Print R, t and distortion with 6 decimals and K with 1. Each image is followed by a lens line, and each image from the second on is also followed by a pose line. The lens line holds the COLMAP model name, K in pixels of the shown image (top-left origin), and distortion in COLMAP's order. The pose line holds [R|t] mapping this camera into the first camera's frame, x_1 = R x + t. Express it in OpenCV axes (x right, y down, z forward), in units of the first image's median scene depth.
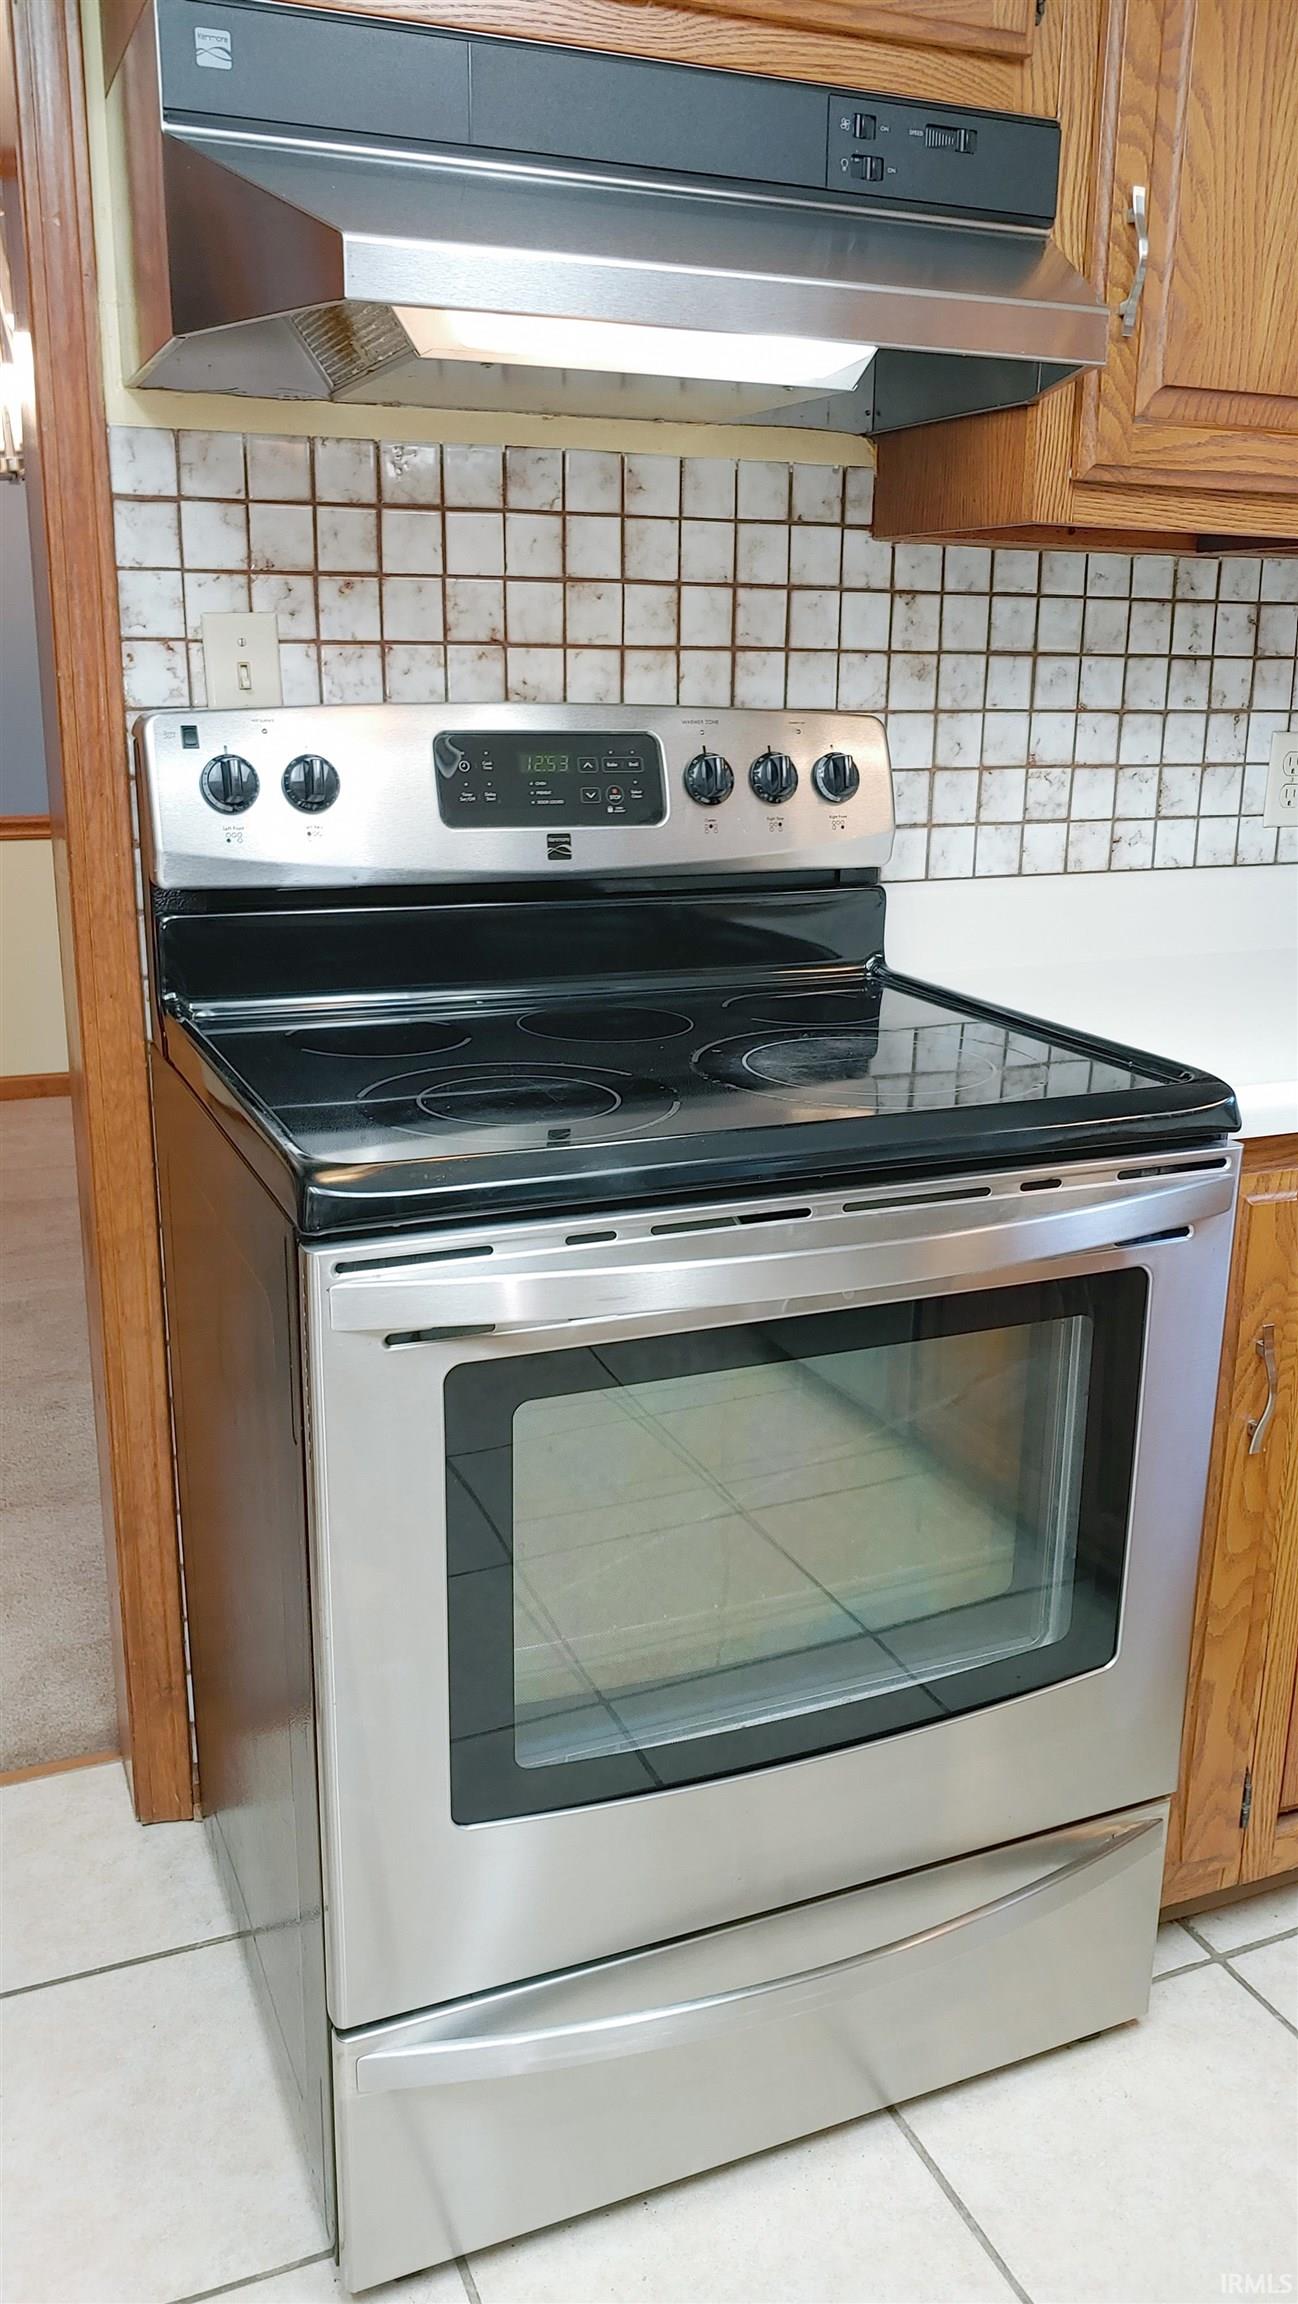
lens RADIAL K [[1776.5, 0, 661.4], [0, 1776.5, 1151.4], [0, 0, 1]] dist [-0.008088, -0.013519]
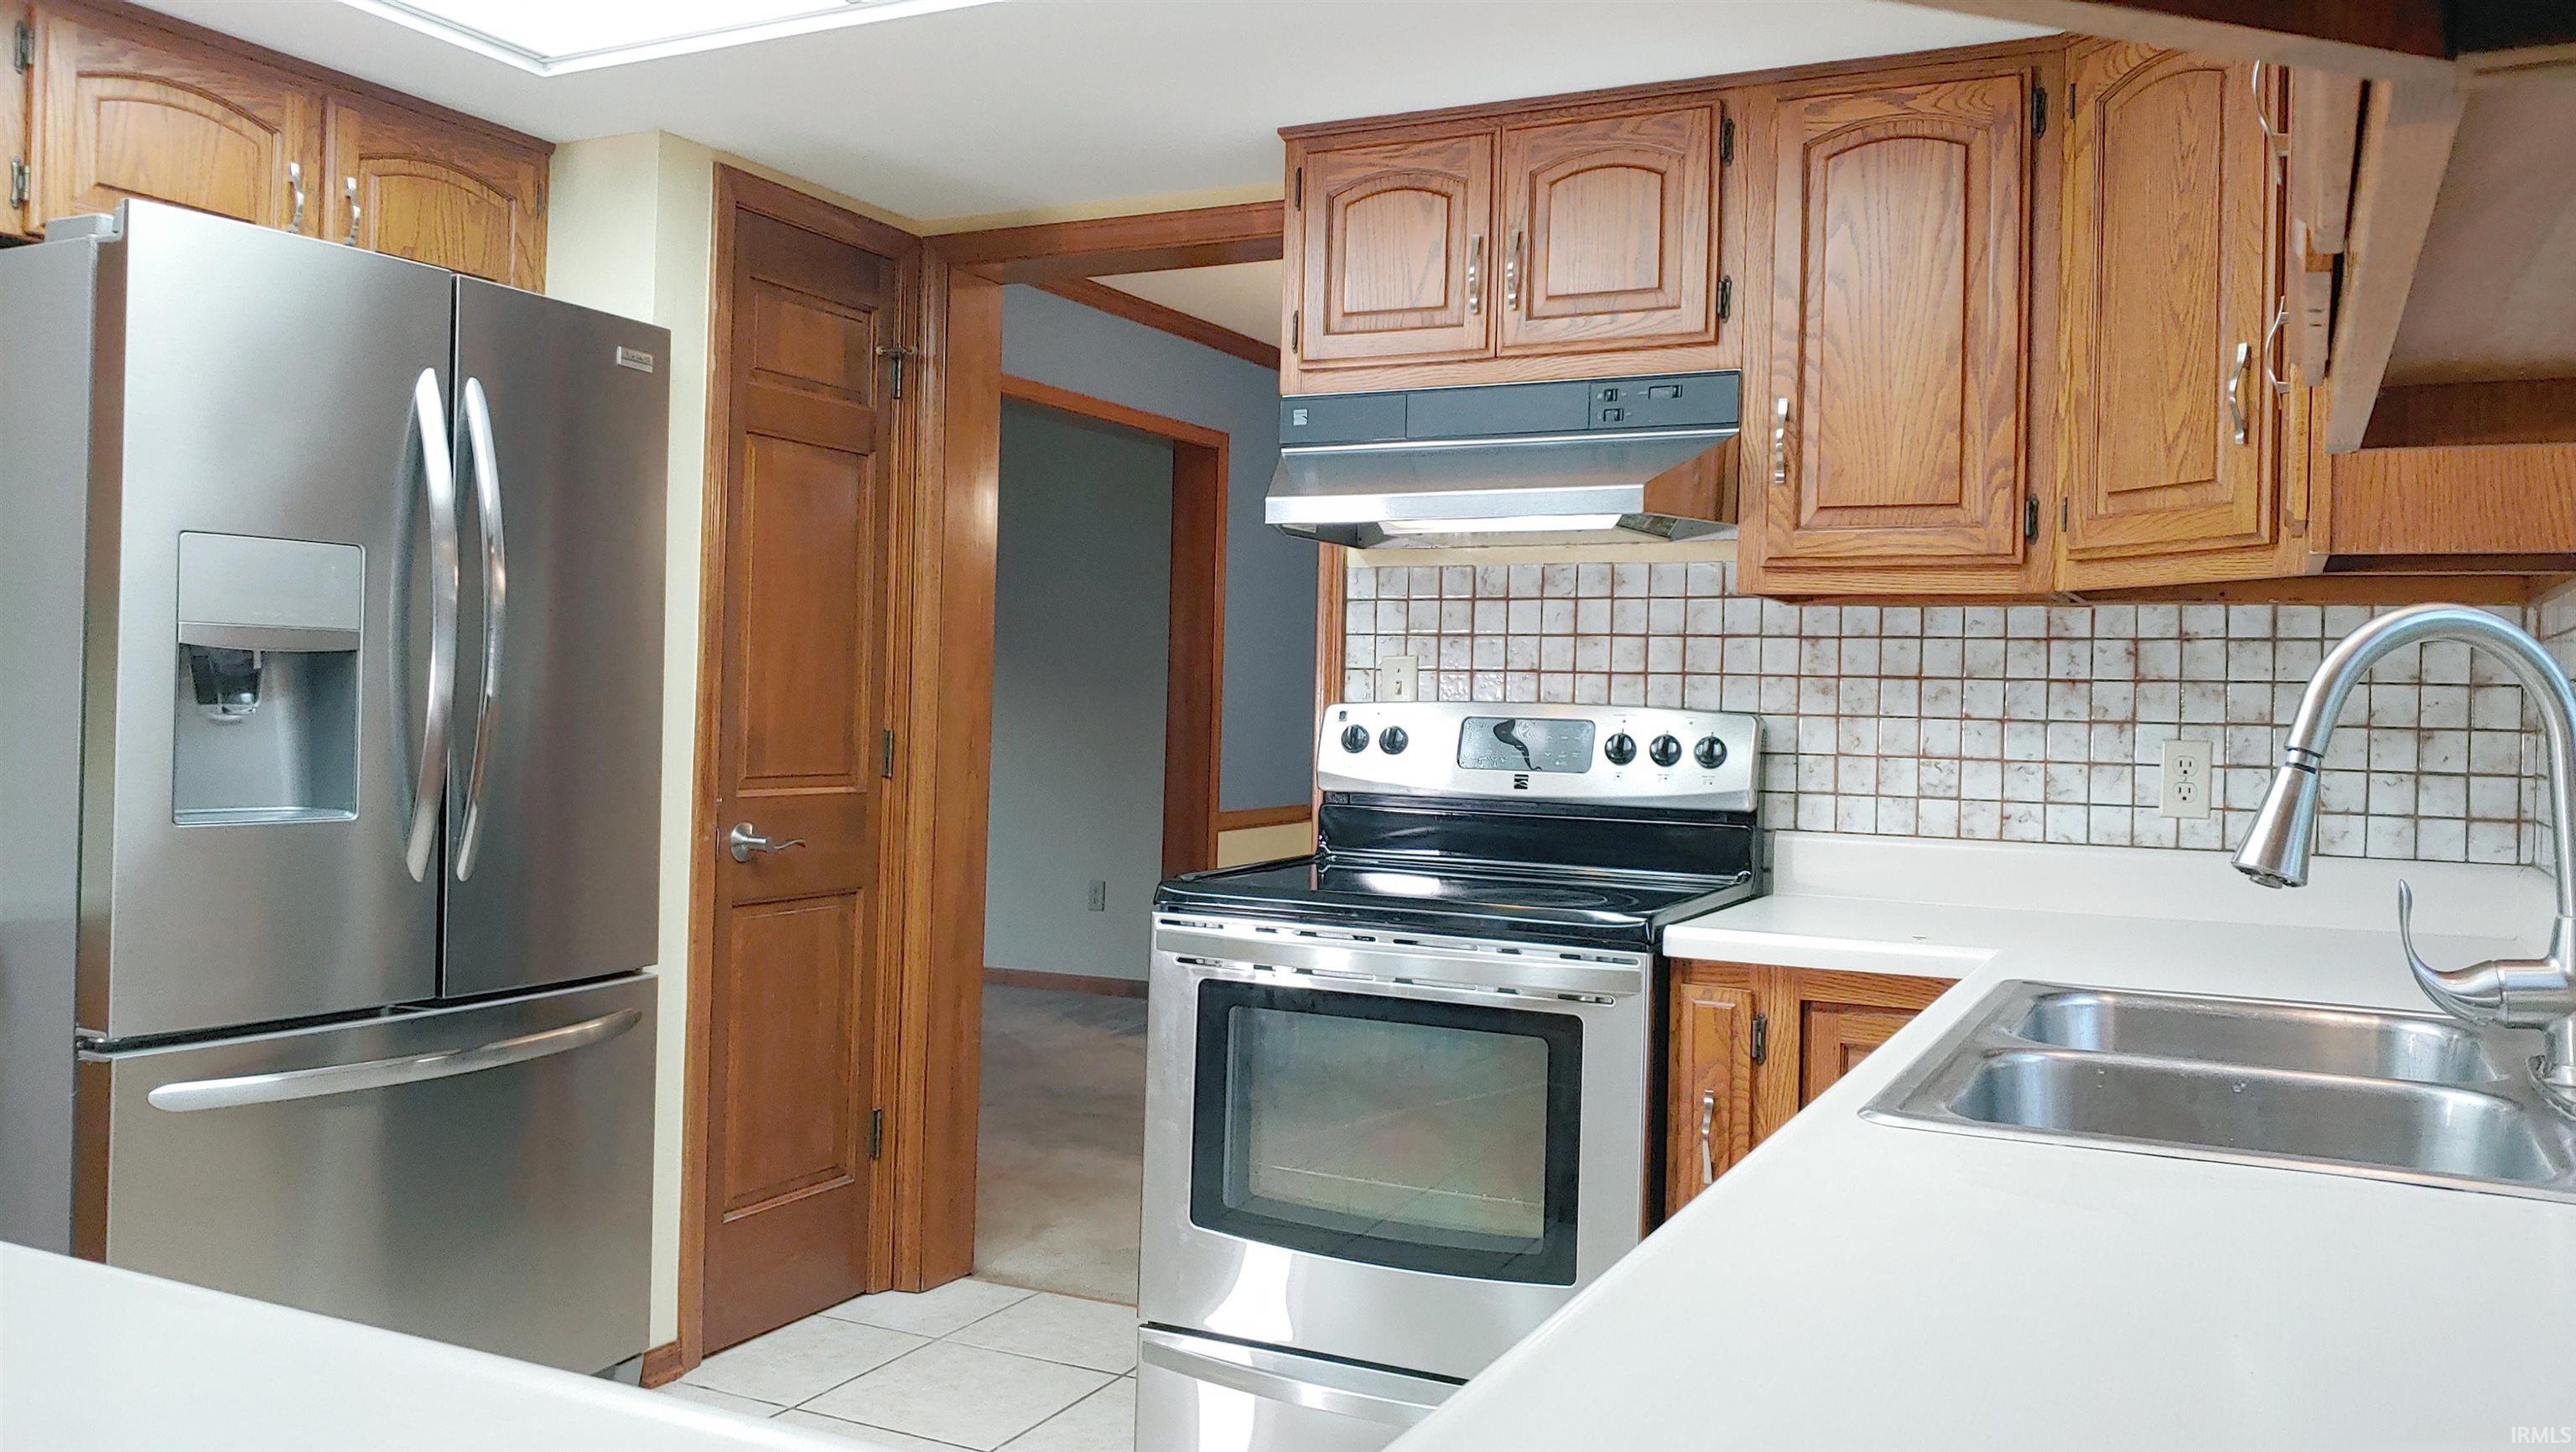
lens RADIAL K [[1902.6, 0, 1314.4], [0, 1902.6, 707.3], [0, 0, 1]] dist [-0.006739, -0.018142]
pose [[0.647175, 0.003252, -0.762334, 1.199488], [-0.219933, 0.958269, -0.182622, 0.136326], [0.729927, 0.285851, 0.620883, -0.305330]]
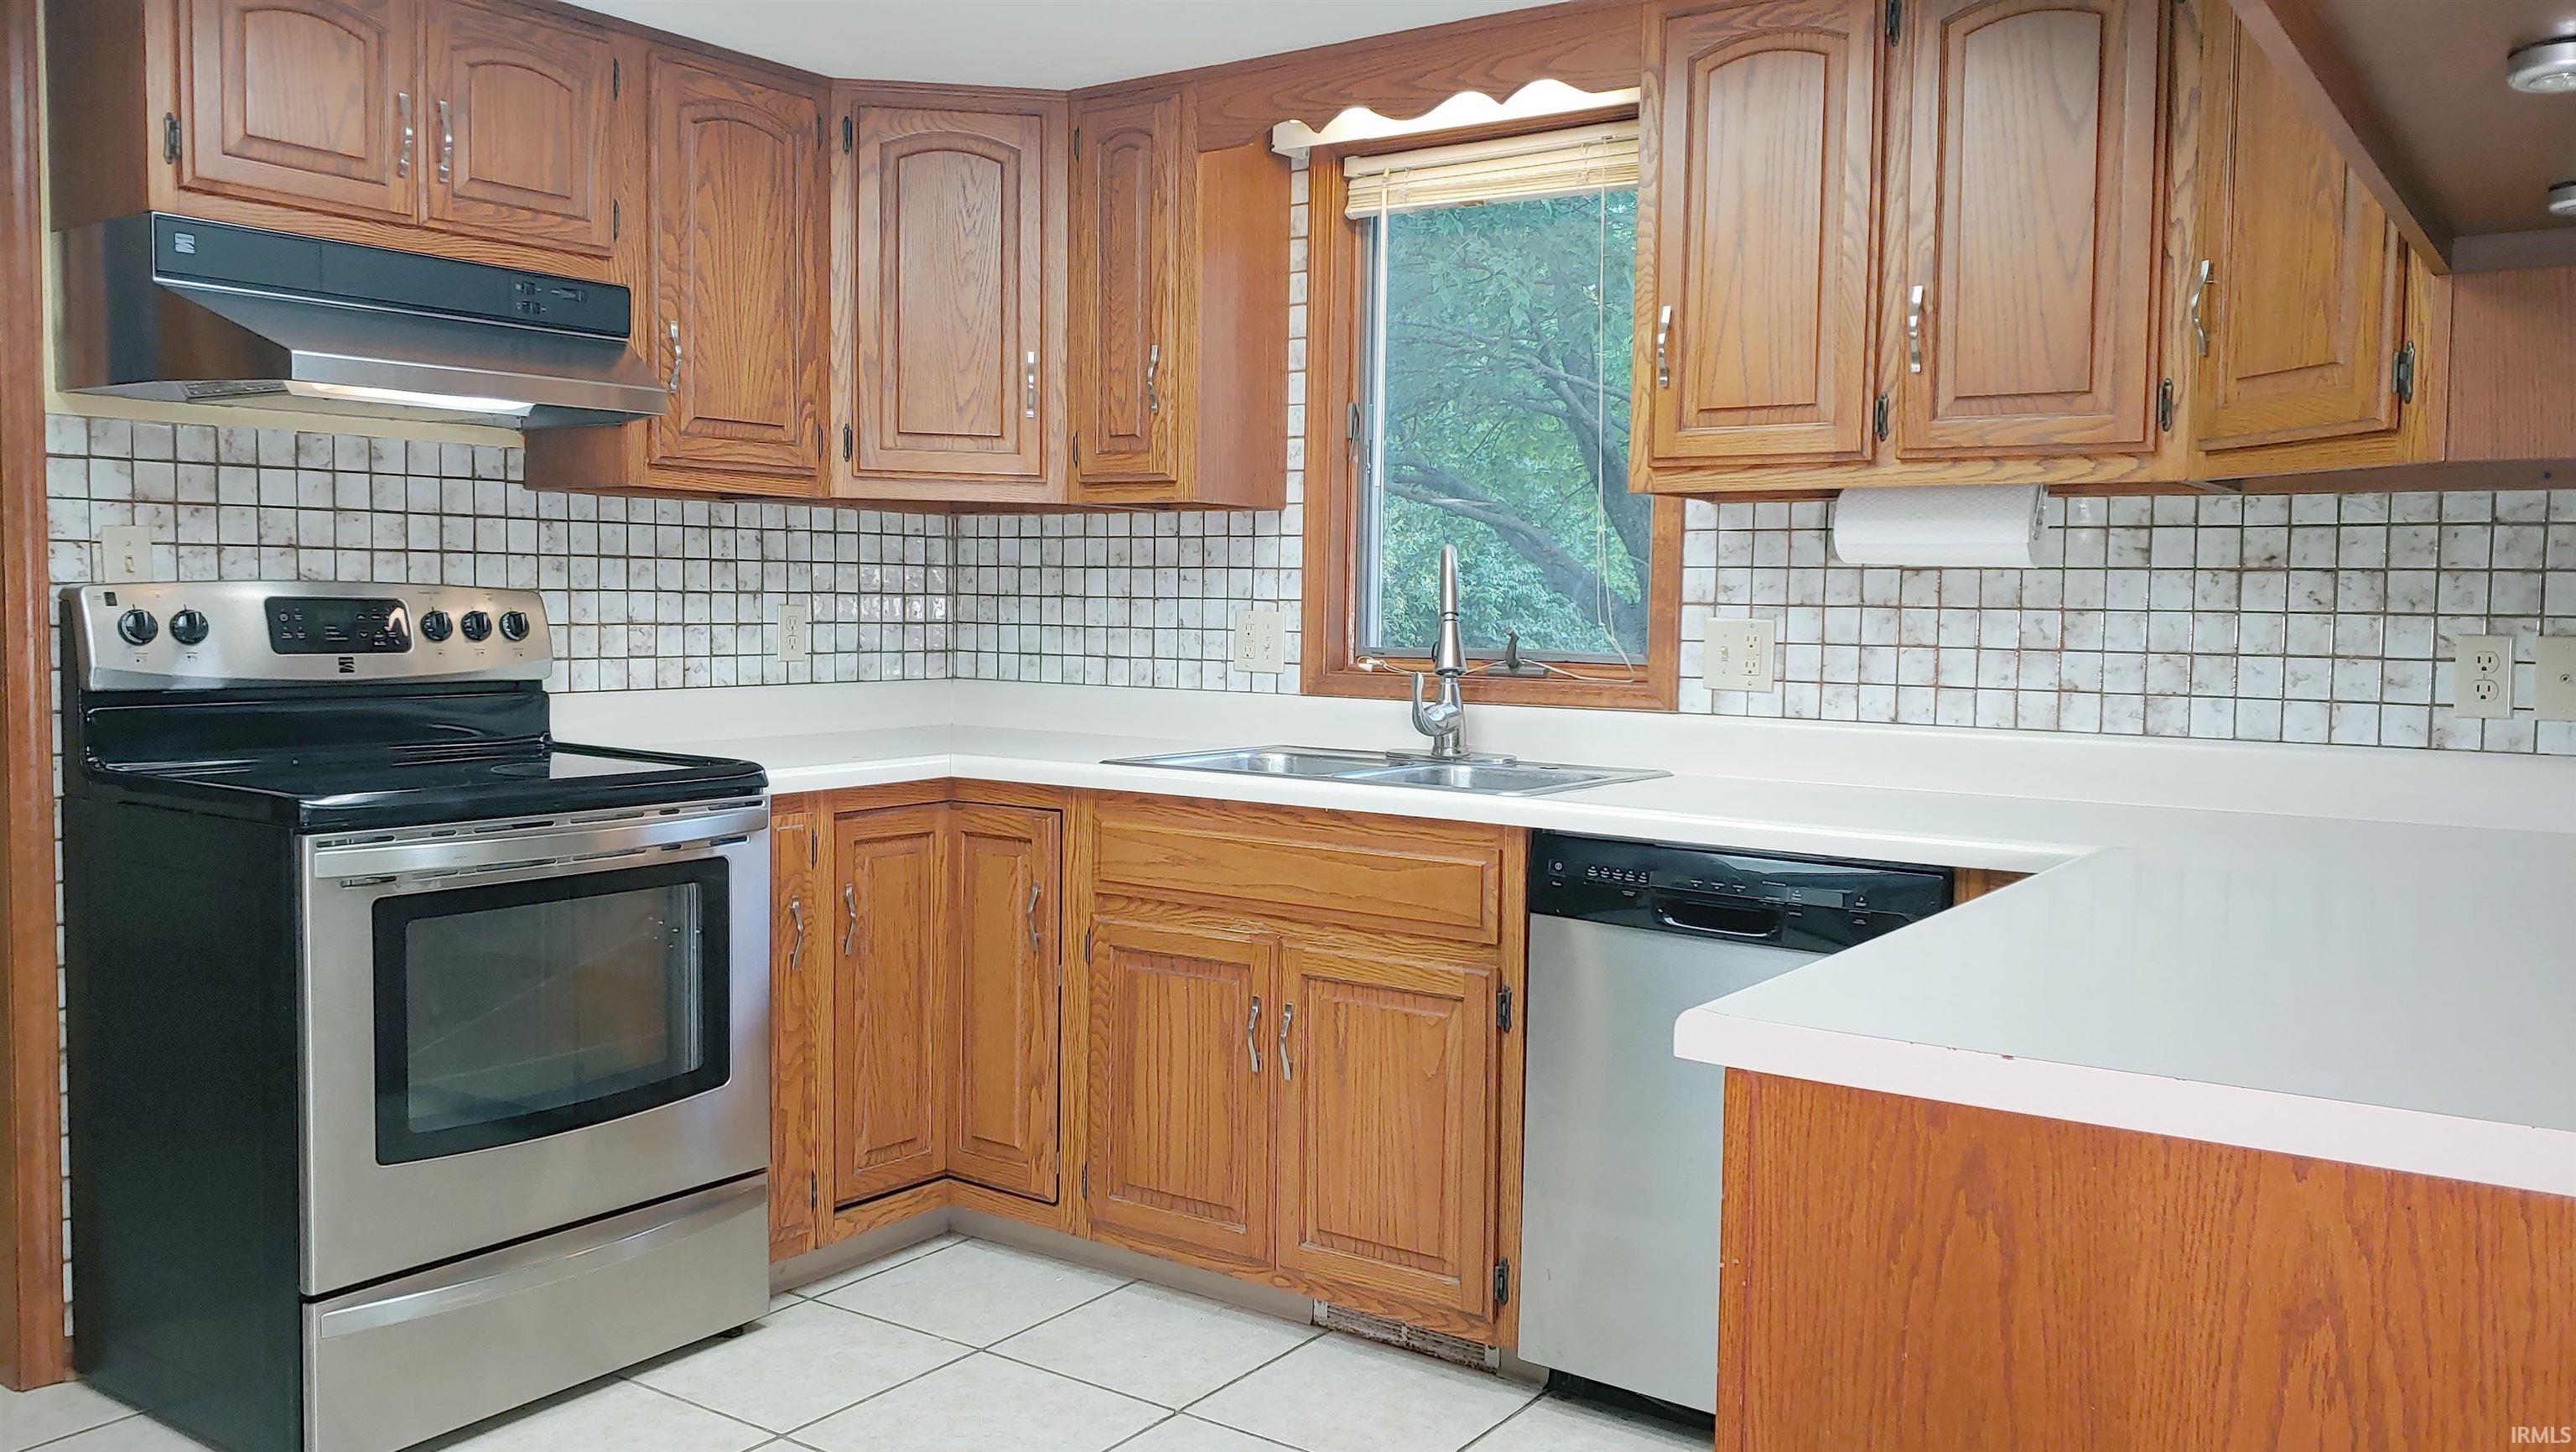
lens RADIAL K [[1973.4, 0, 1308.2], [0, 1973.4, 703.2], [0, 0, 1]] dist [-0.016720, 0.009260]
pose [[0.845460, -0.030258, 0.533181, -0.271869], [0.141048, 0.975593, -0.168295, 0.288629], [-0.515076, 0.217491, 0.829093, -0.941986]]
